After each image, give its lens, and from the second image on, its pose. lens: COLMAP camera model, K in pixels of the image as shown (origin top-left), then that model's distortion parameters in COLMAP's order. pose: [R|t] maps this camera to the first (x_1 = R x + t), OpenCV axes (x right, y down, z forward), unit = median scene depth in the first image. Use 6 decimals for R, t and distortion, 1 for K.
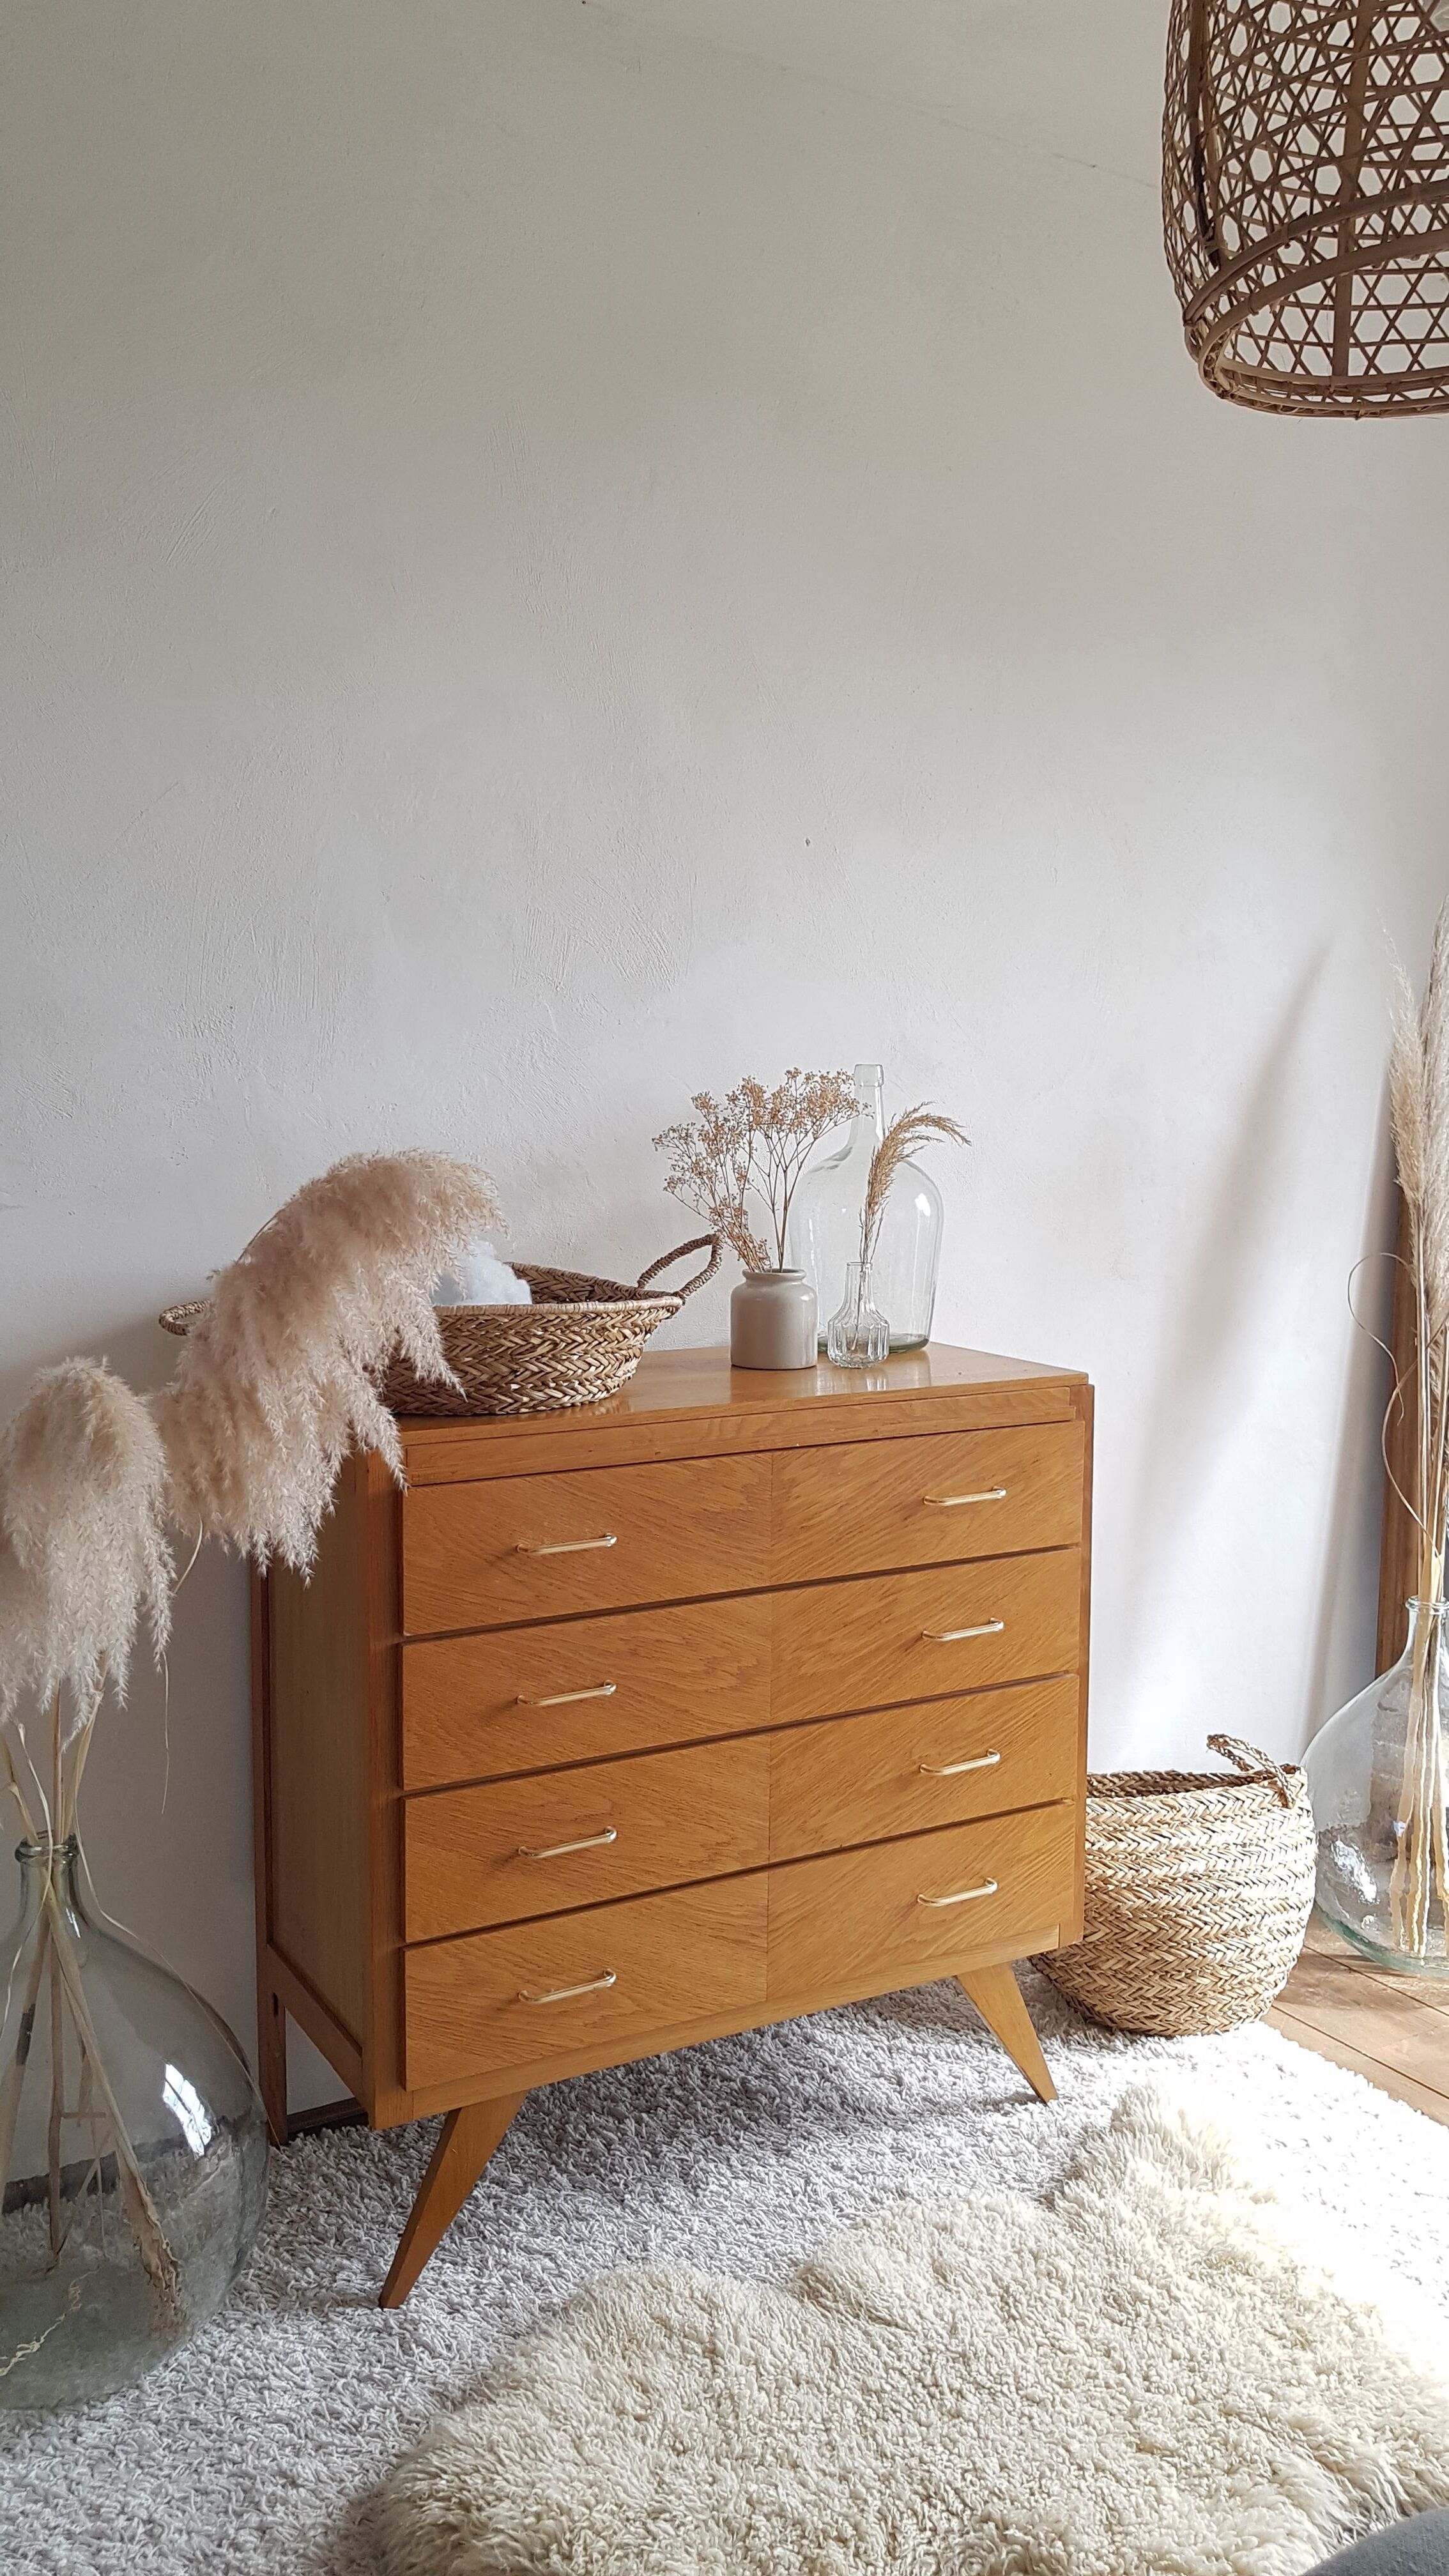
lens RADIAL K [[1979.6, 0, 713.4], [0, 1979.6, 1254.8], [0, 0, 1]] dist [0.002069, -0.015697]
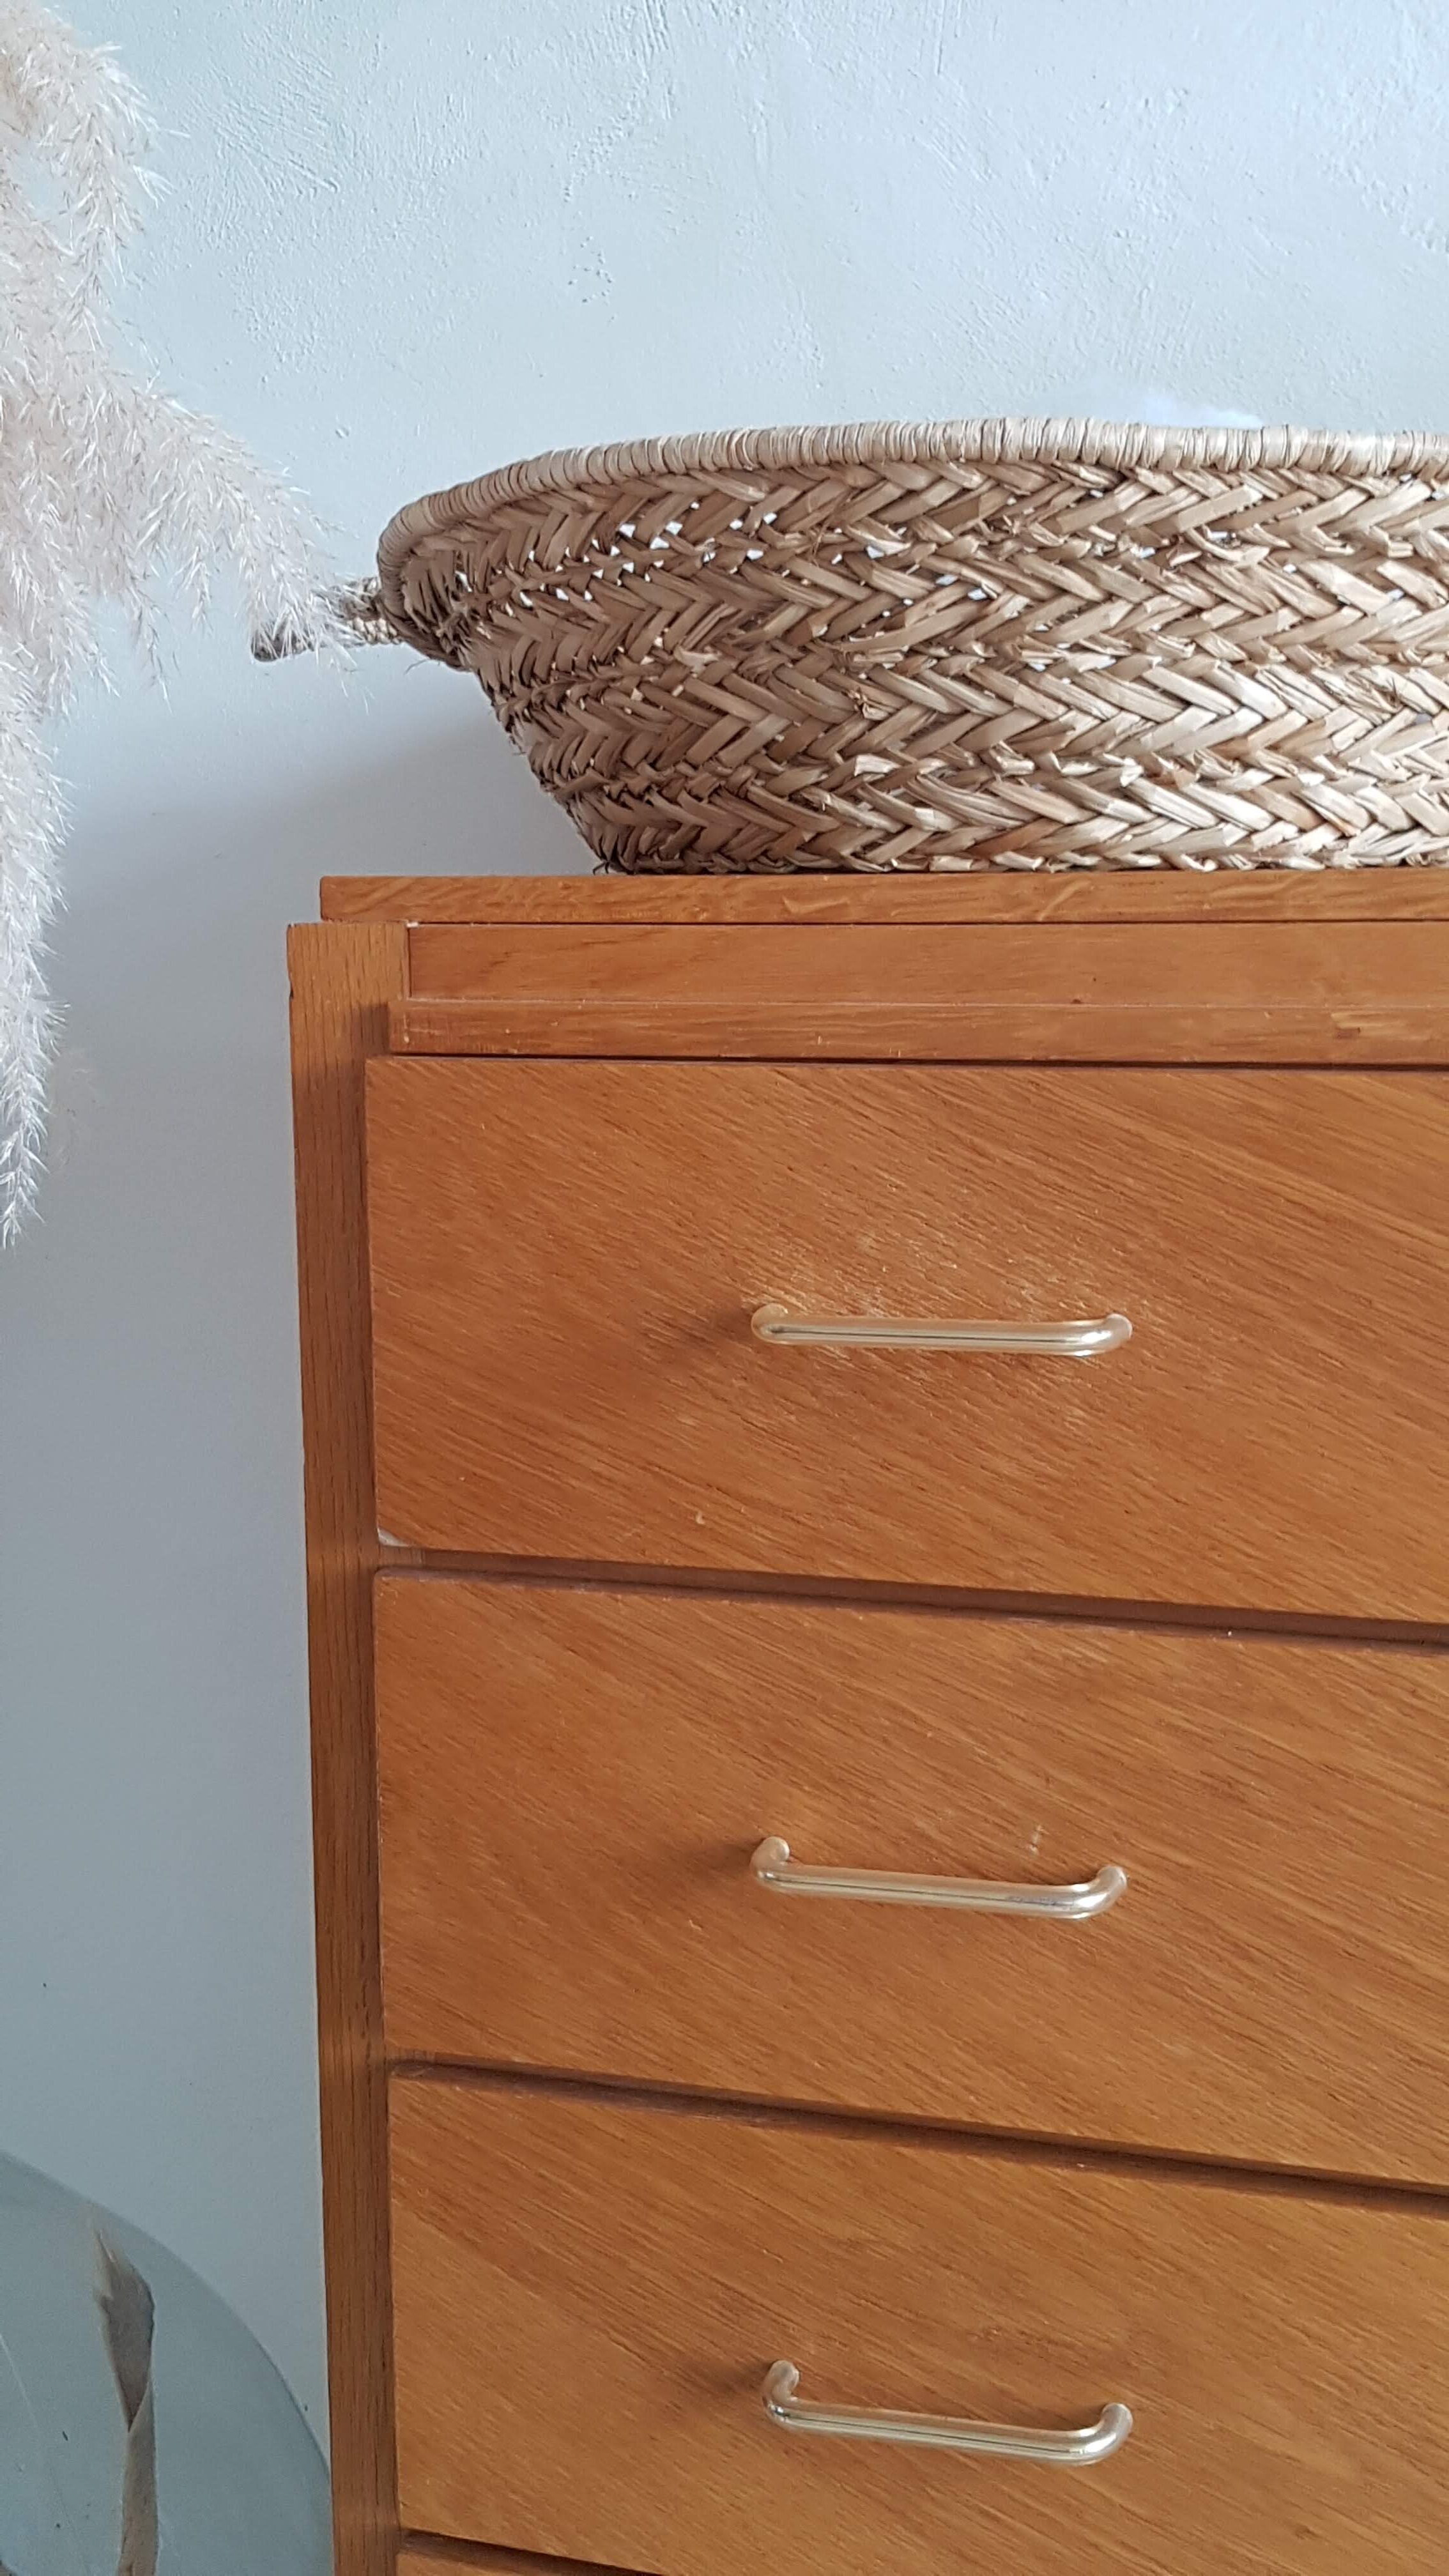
lens RADIAL K [[2745.2, 0, 791.8], [0, 2745.2, 1198.2], [0, 0, 1]] dist [0.127752, -0.286905]
pose [[0.686040, 0.078117, -0.723358, 0.173765], [-0.050380, 0.996933, 0.059880, 0.100680], [0.725817, -0.004638, 0.687872, 0.686272]]
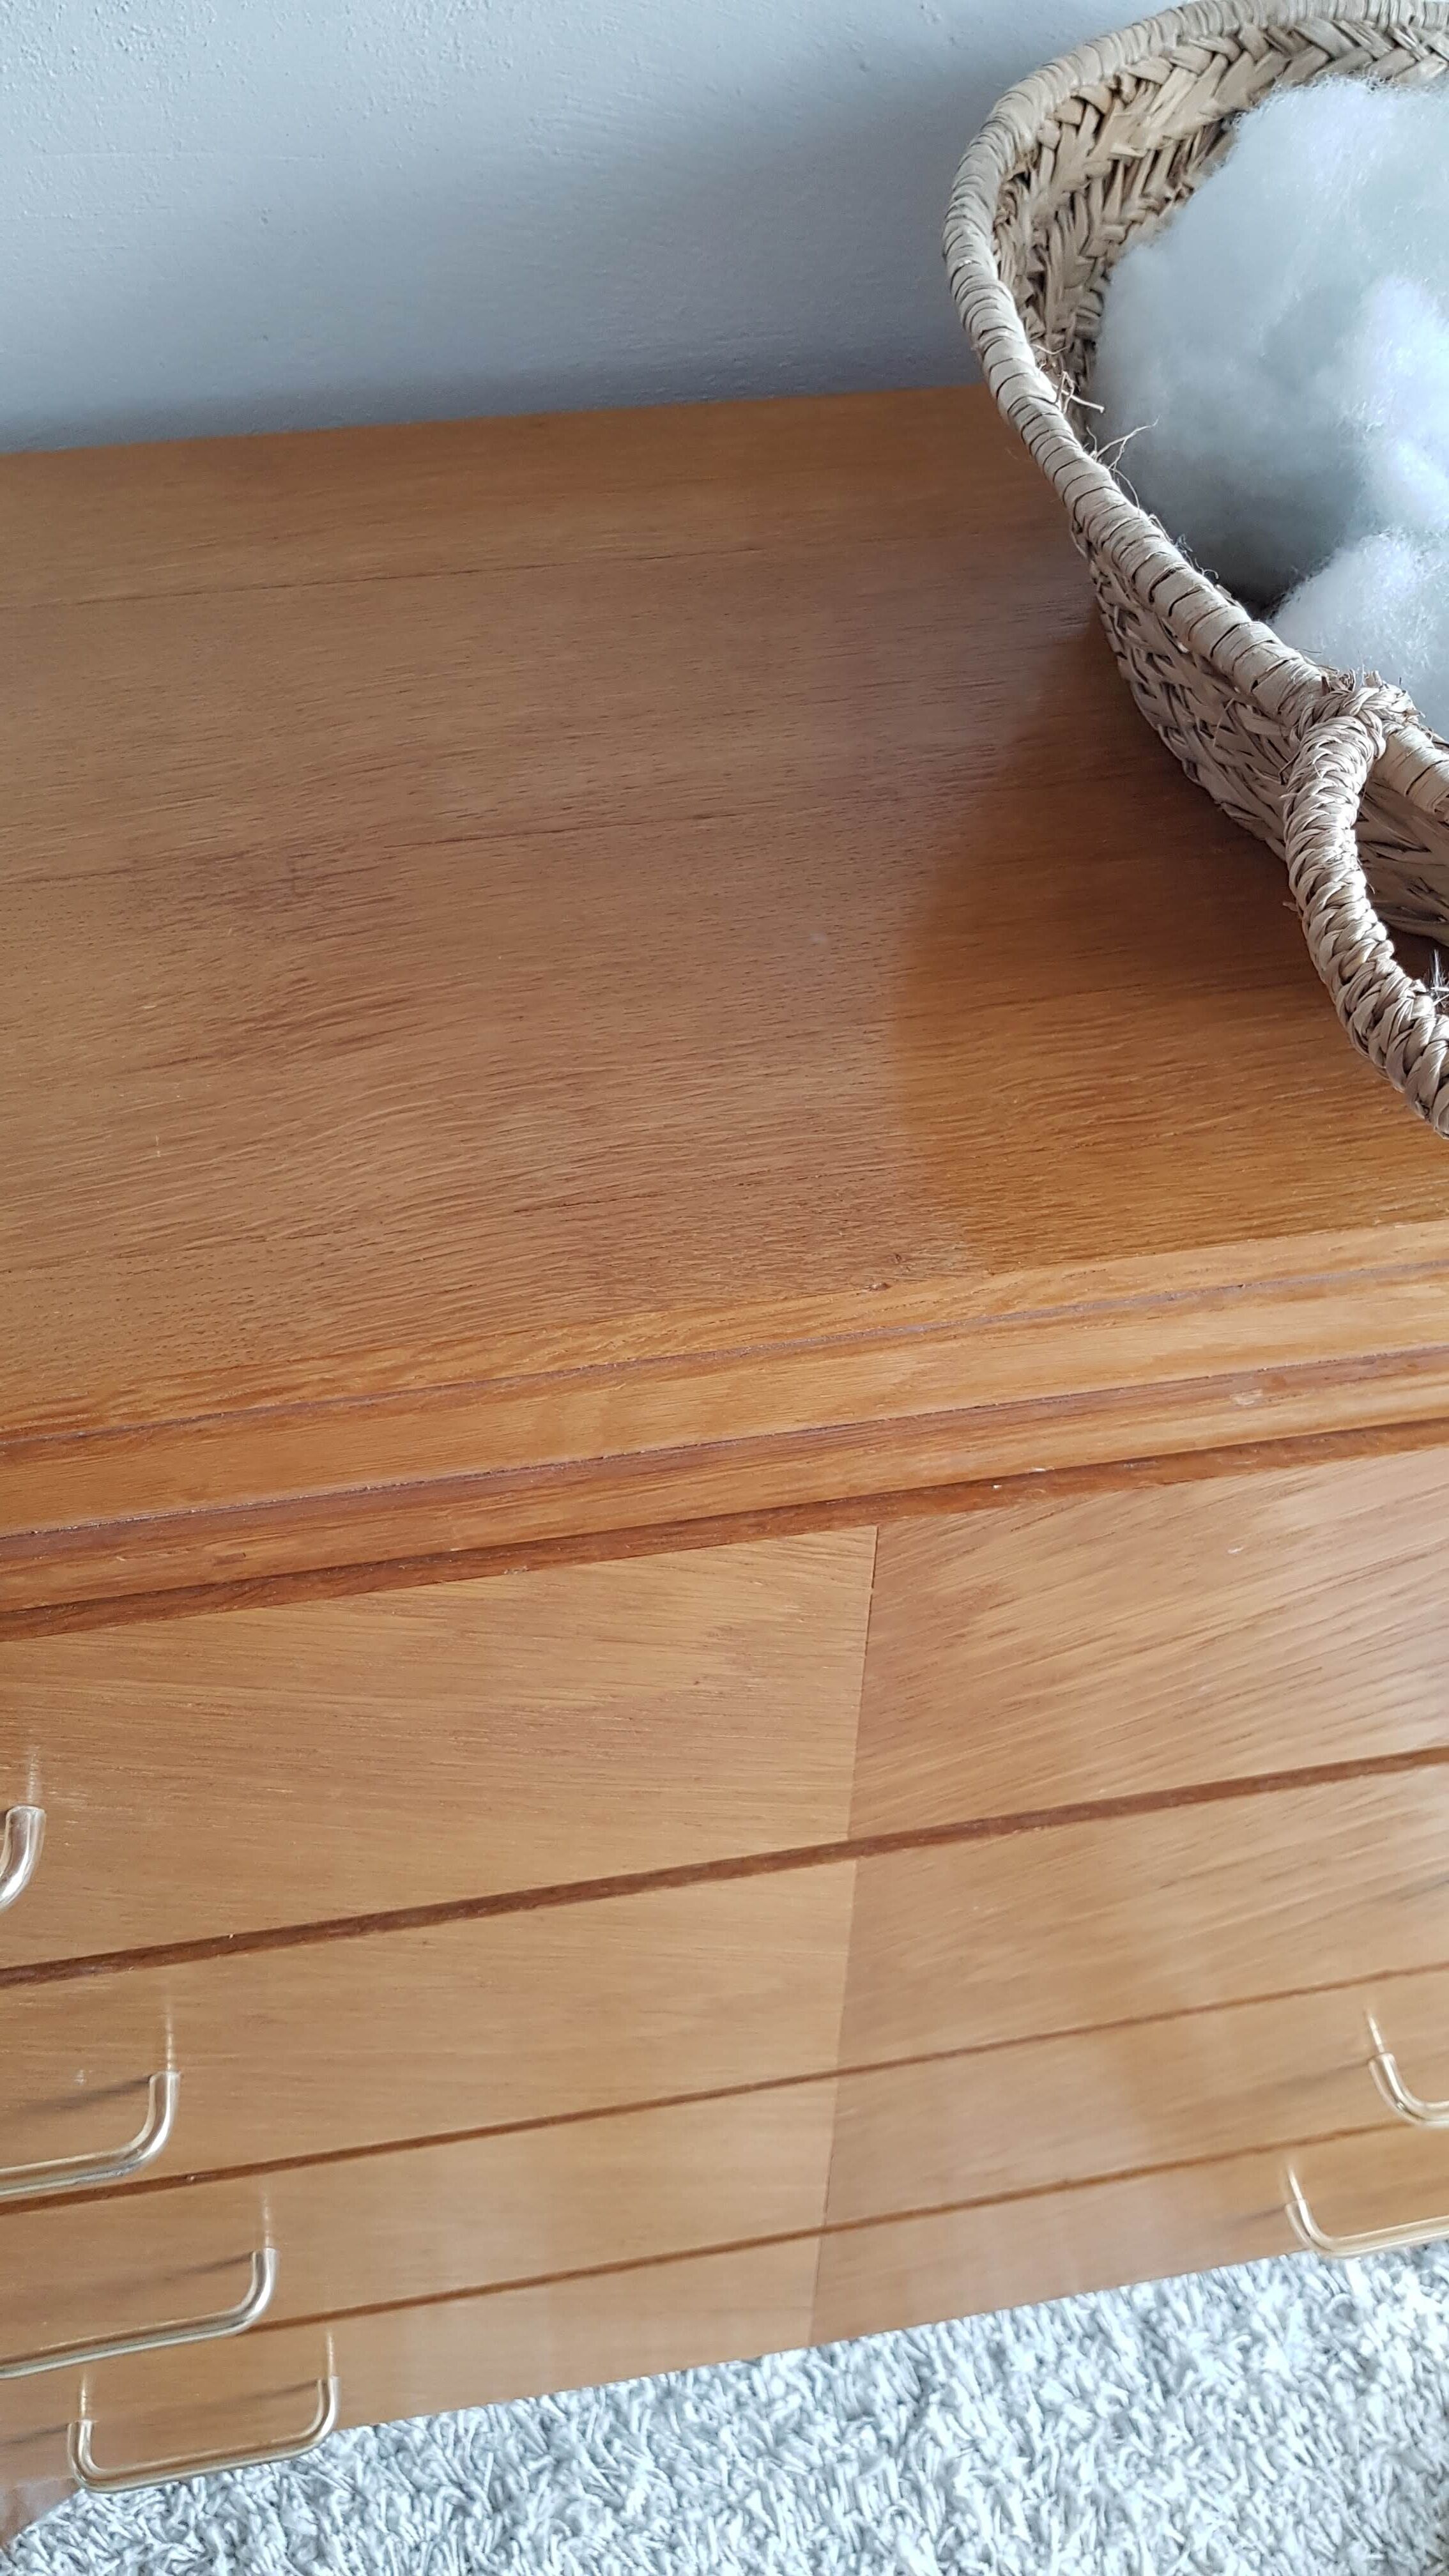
lens RADIAL K [[2052.6, 0, 751.5], [0, 2052.6, 1286.9], [0, 0, 1]] dist [0.003730, -0.001013]
pose [[0.938574, 0.253502, -0.234126, 0.060284], [-0.027450, 0.731174, 0.681639, -0.058522], [0.343984, -0.633342, 0.693219, 0.867636]]
